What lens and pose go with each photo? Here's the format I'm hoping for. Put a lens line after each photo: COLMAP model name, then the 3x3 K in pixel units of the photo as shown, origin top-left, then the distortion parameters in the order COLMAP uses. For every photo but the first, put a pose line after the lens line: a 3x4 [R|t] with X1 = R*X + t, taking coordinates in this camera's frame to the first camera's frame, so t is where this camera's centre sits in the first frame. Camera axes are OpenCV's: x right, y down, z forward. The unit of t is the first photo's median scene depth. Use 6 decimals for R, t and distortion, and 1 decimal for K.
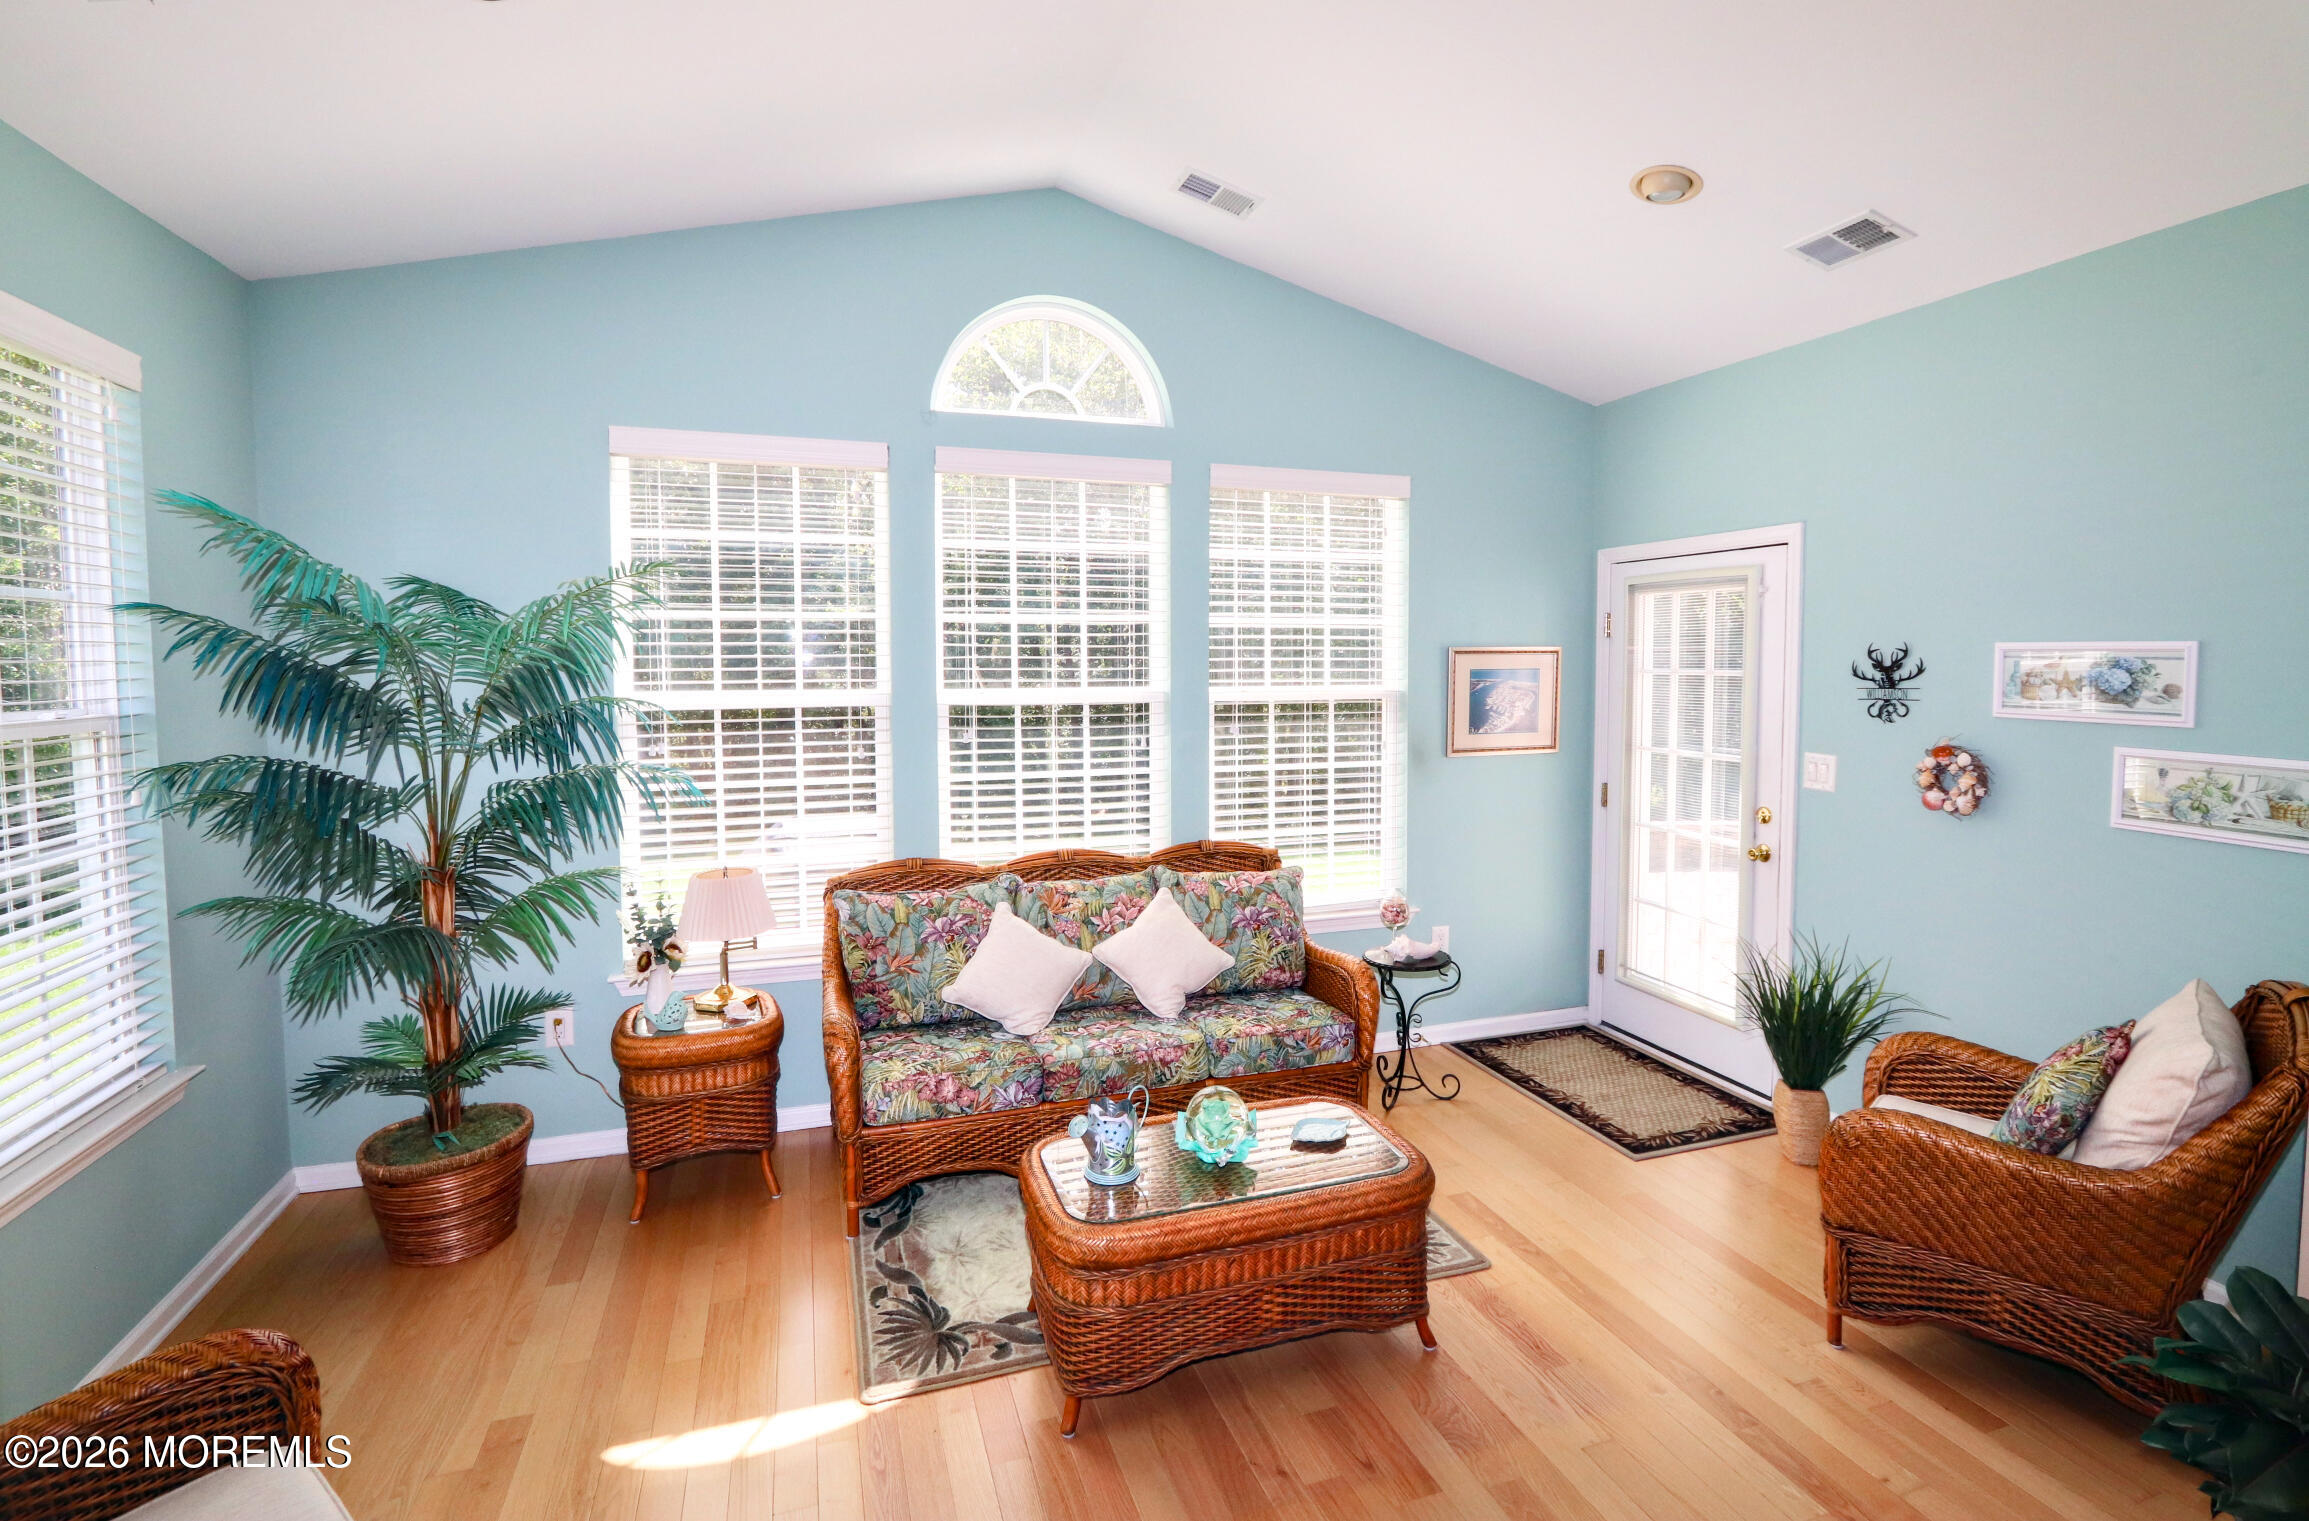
lens RADIAL K [[1087.3, 0, 1154.4], [0, 1087.3, 729.4], [0, 0, 1]] dist [-0.001797, 0.000867]
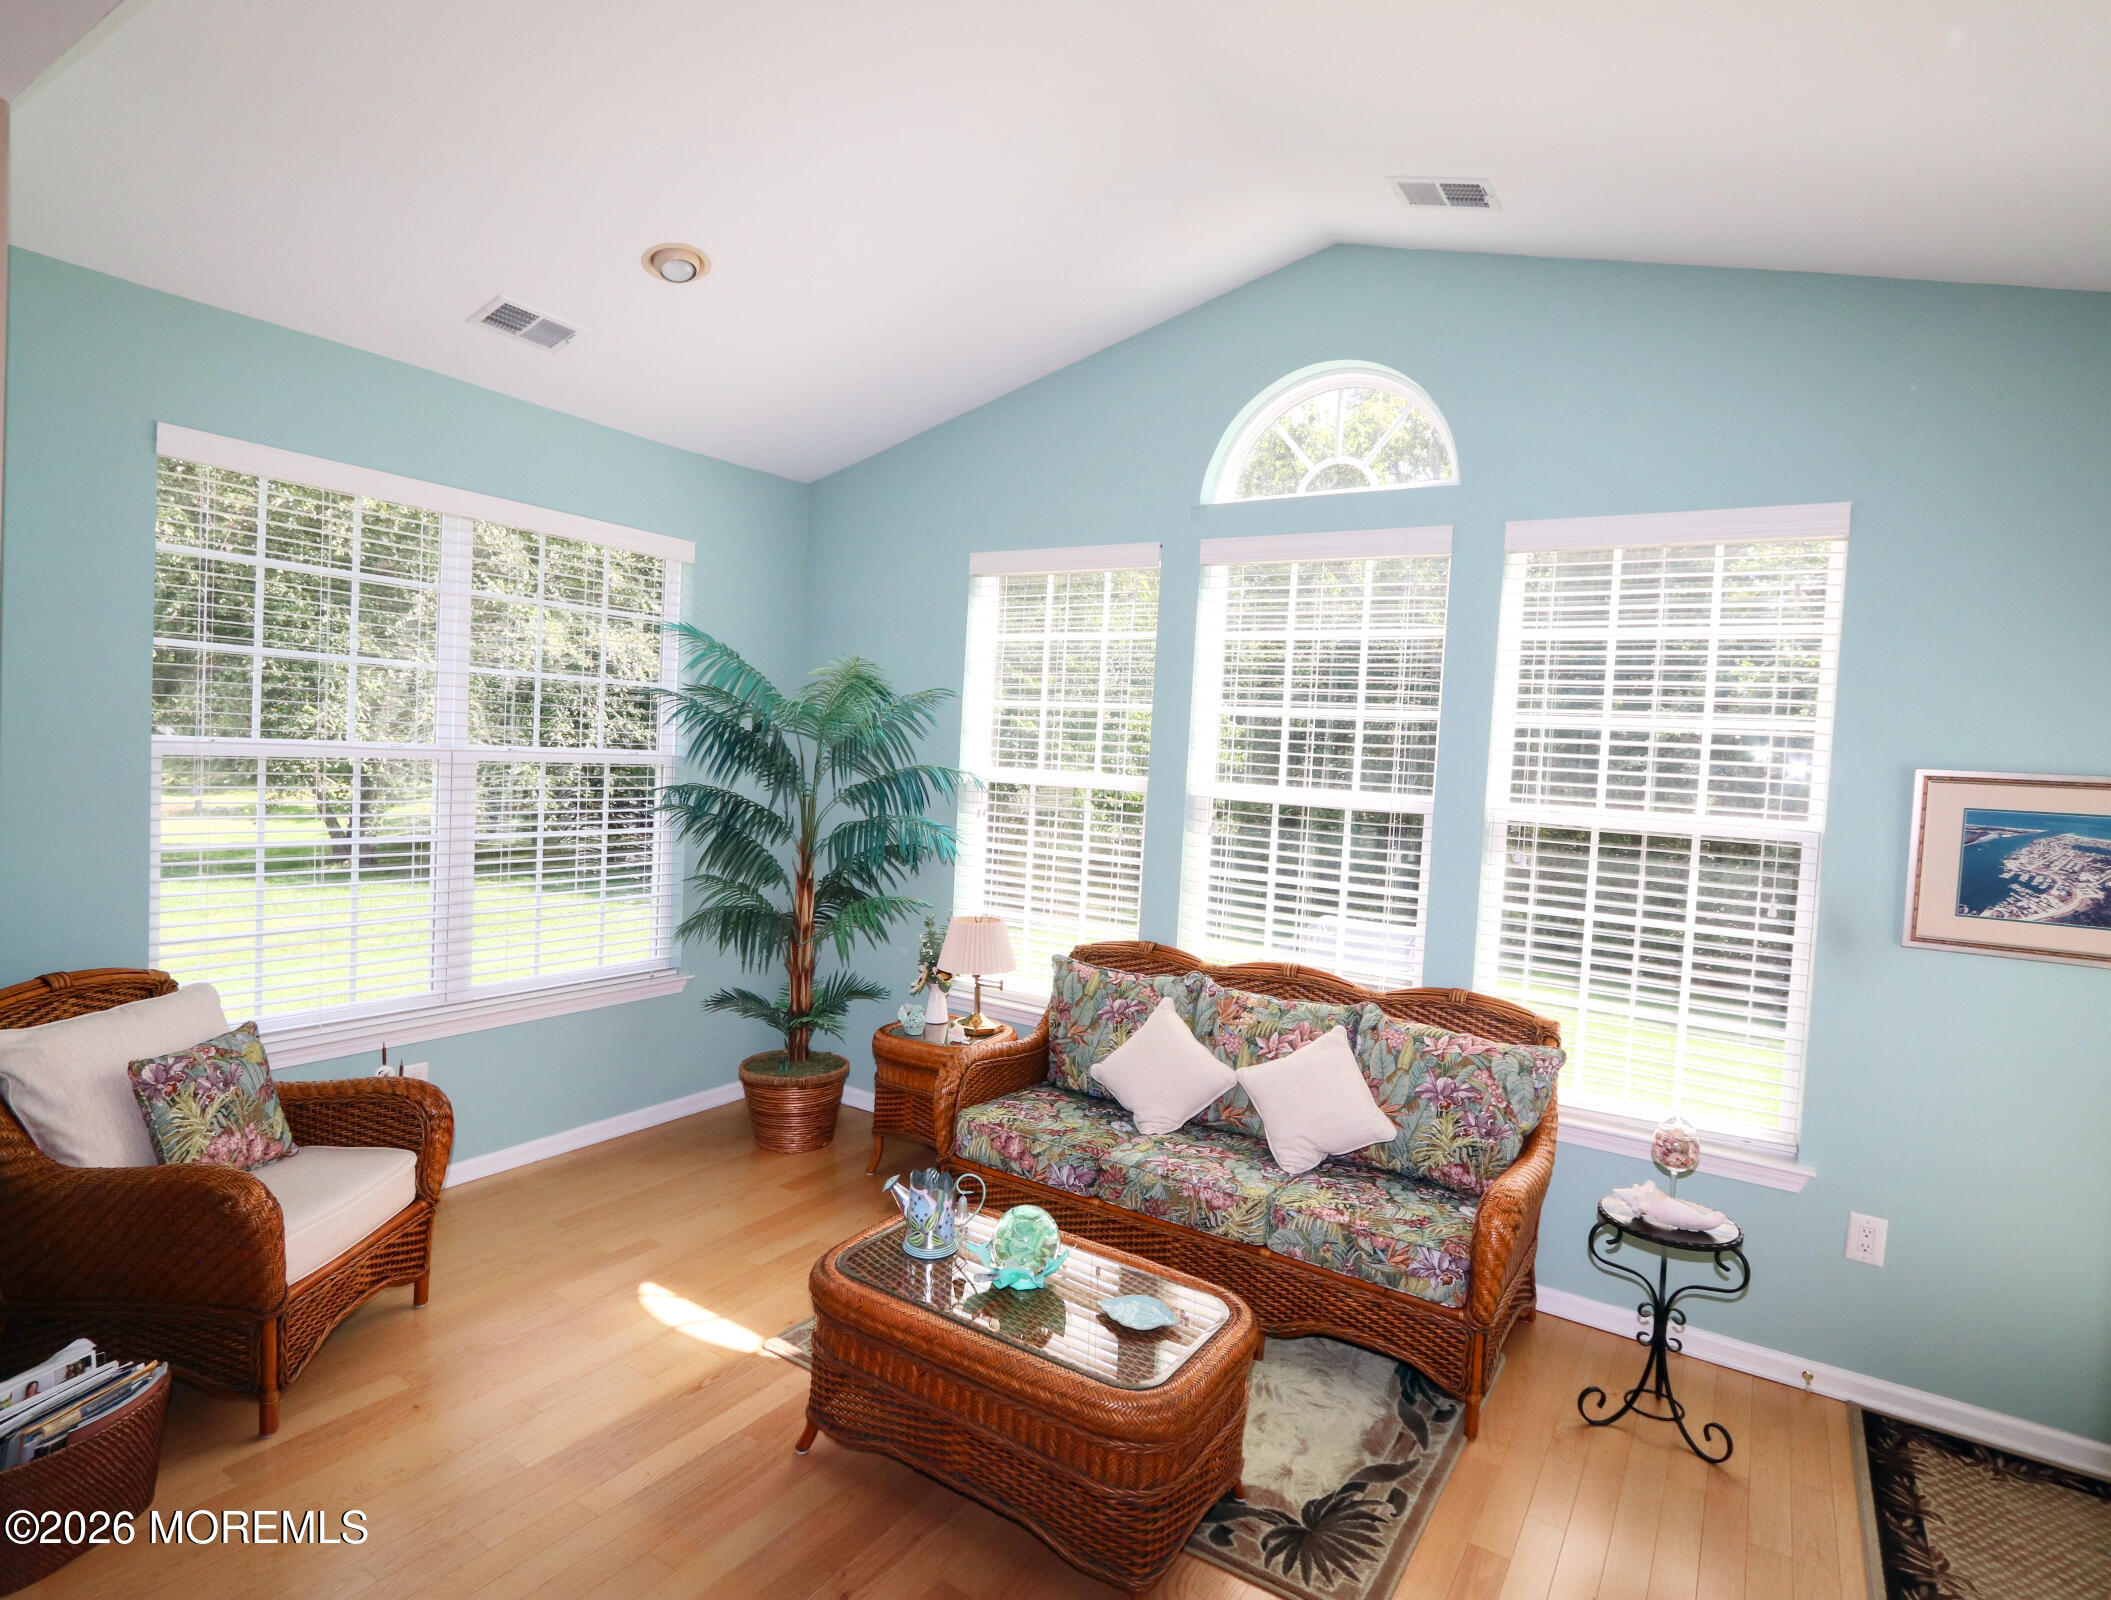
lens RADIAL K [[1074.2, 0, 1055.5], [0, 1074.2, 800.0], [0, 0, 1]] dist [-0.001395, -0.000212]
pose [[0.633118, 0.072678, -0.770636, 0.509639], [-0.103697, 0.994572, 0.008605, -0.014852], [0.767078, 0.074465, 0.637218, 0.282503]]
